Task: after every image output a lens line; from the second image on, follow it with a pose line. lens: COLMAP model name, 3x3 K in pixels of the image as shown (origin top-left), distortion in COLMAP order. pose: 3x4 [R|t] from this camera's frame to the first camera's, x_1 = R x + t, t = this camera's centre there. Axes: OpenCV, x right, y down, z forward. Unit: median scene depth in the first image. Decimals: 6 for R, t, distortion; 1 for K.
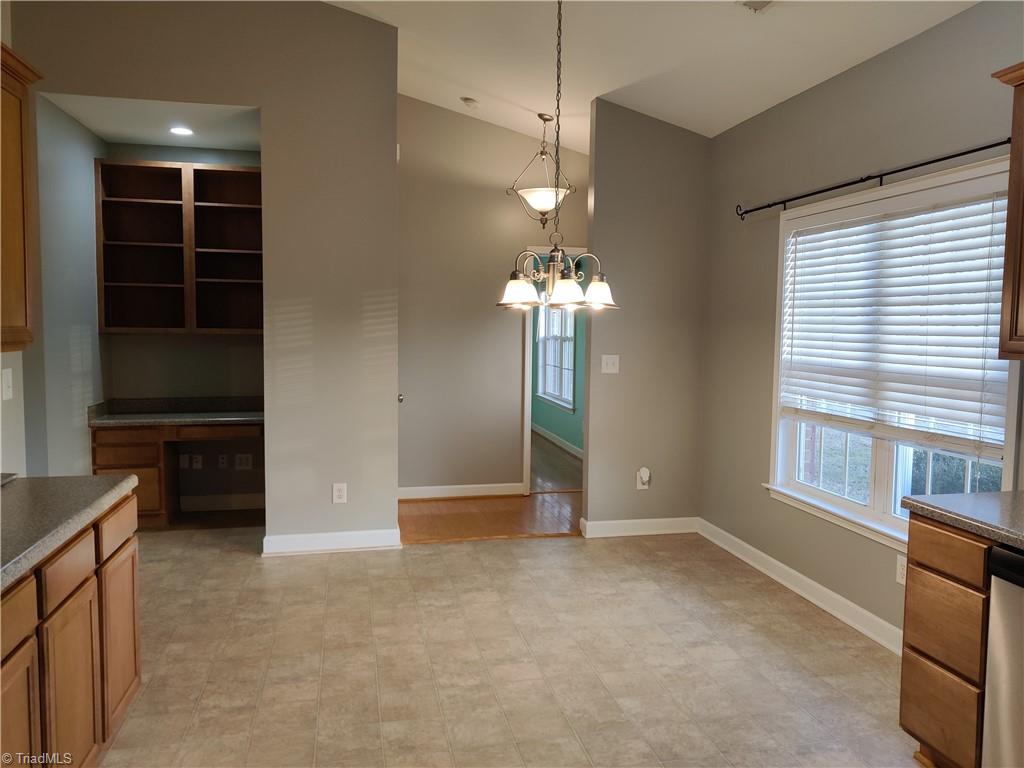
lens RADIAL K [[776.6, 0, 514.8], [0, 776.6, 383.3], [0, 0, 1]] dist [0.030521, -0.063916]
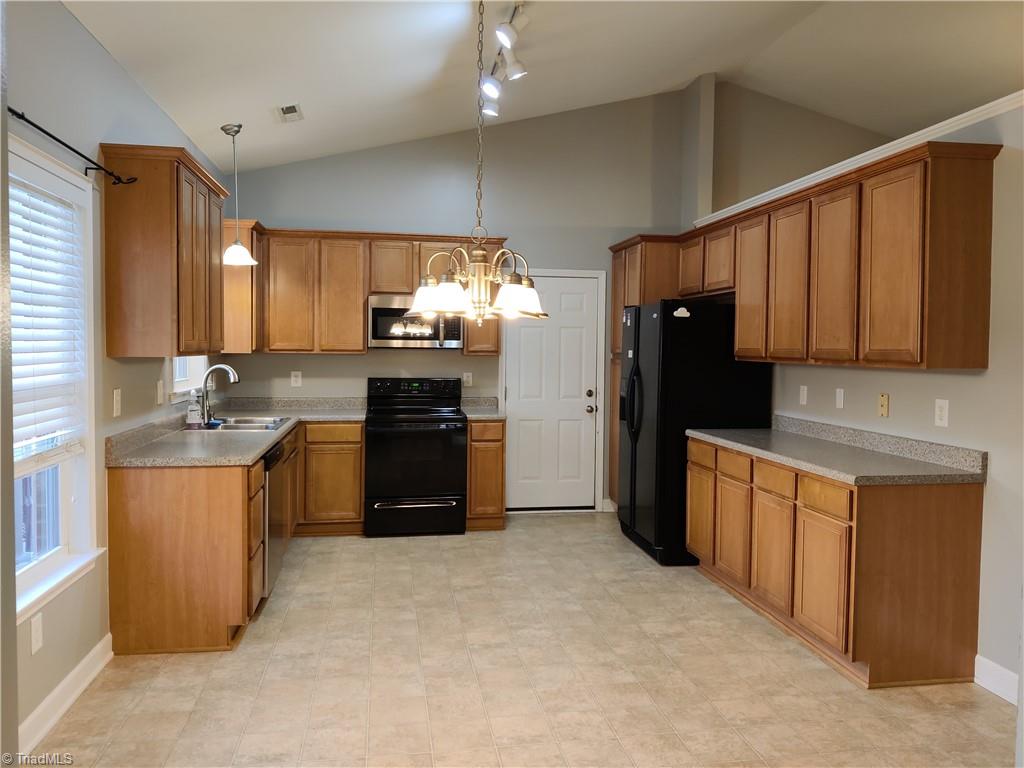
lens RADIAL K [[769.7, 0, 513.8], [0, 769.7, 379.8], [0, 0, 1]] dist [0.011149, -0.010081]
pose [[-0.998738, -0.024476, 0.043851, -0.023868], [-0.018993, 0.992426, 0.121366, -0.138575], [-0.046489, 0.120380, -0.991639, 1.919509]]
